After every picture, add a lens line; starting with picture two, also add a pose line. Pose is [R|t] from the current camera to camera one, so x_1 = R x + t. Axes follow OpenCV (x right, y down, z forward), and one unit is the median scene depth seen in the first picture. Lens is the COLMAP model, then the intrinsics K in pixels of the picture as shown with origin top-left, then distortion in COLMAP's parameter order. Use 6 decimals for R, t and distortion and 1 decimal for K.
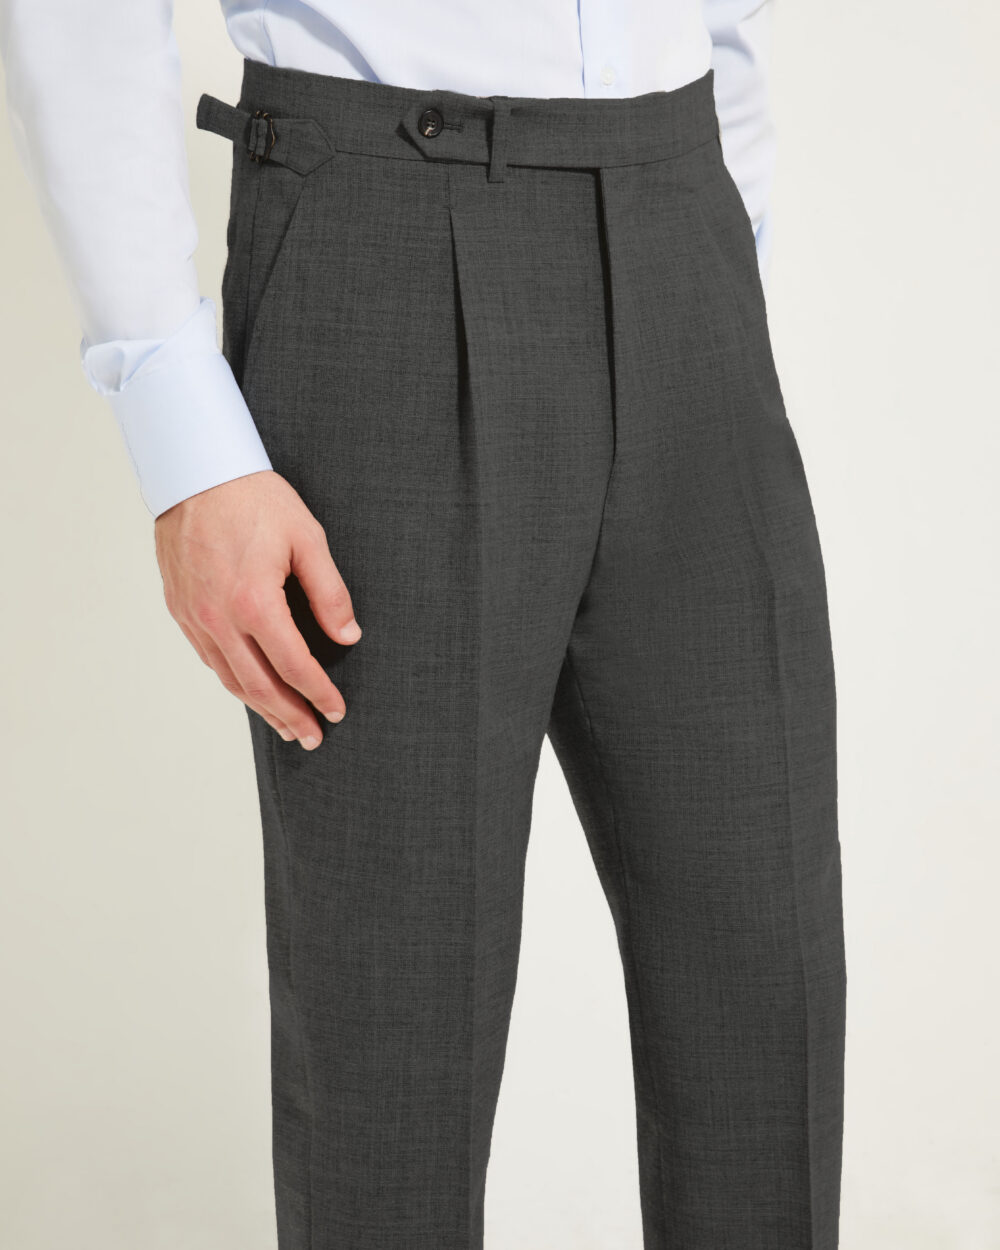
lens RADIAL K [[2534.2, 0, 500.0], [0, 2534.2, 625.0], [0, 0, 1]] dist [0.097543, 0.123868]
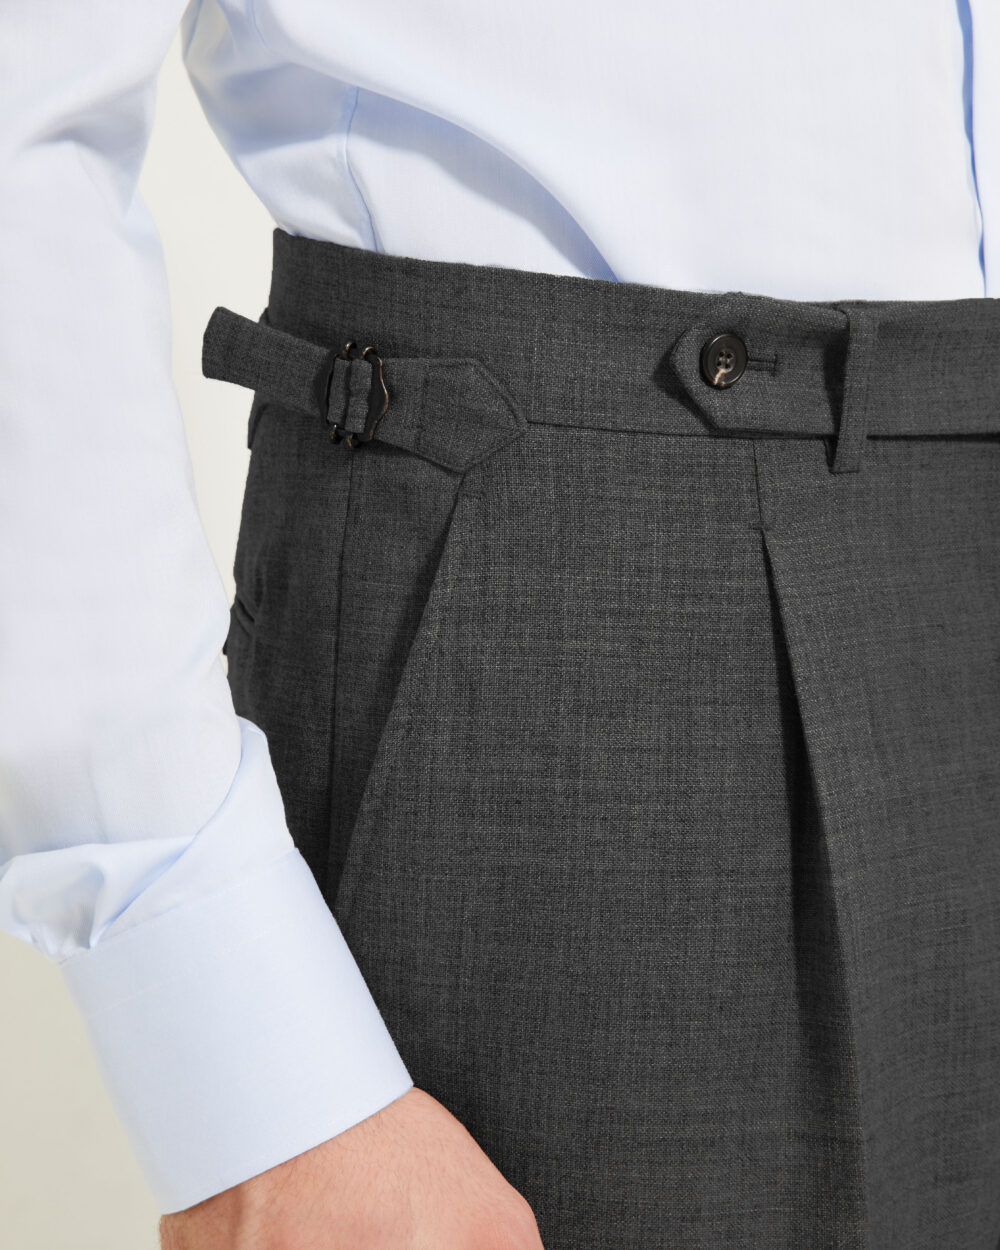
lens RADIAL K [[2534.2, 0, 500.0], [0, 2534.2, 625.0], [0, 0, 1]] dist [0.097543, 0.123868]
pose [[0.988140, -0.044953, 0.146827, -0.141254], [0.052031, 0.997643, -0.044724, -0.126339], [-0.144471, 0.051833, 0.988151, 0.526511]]
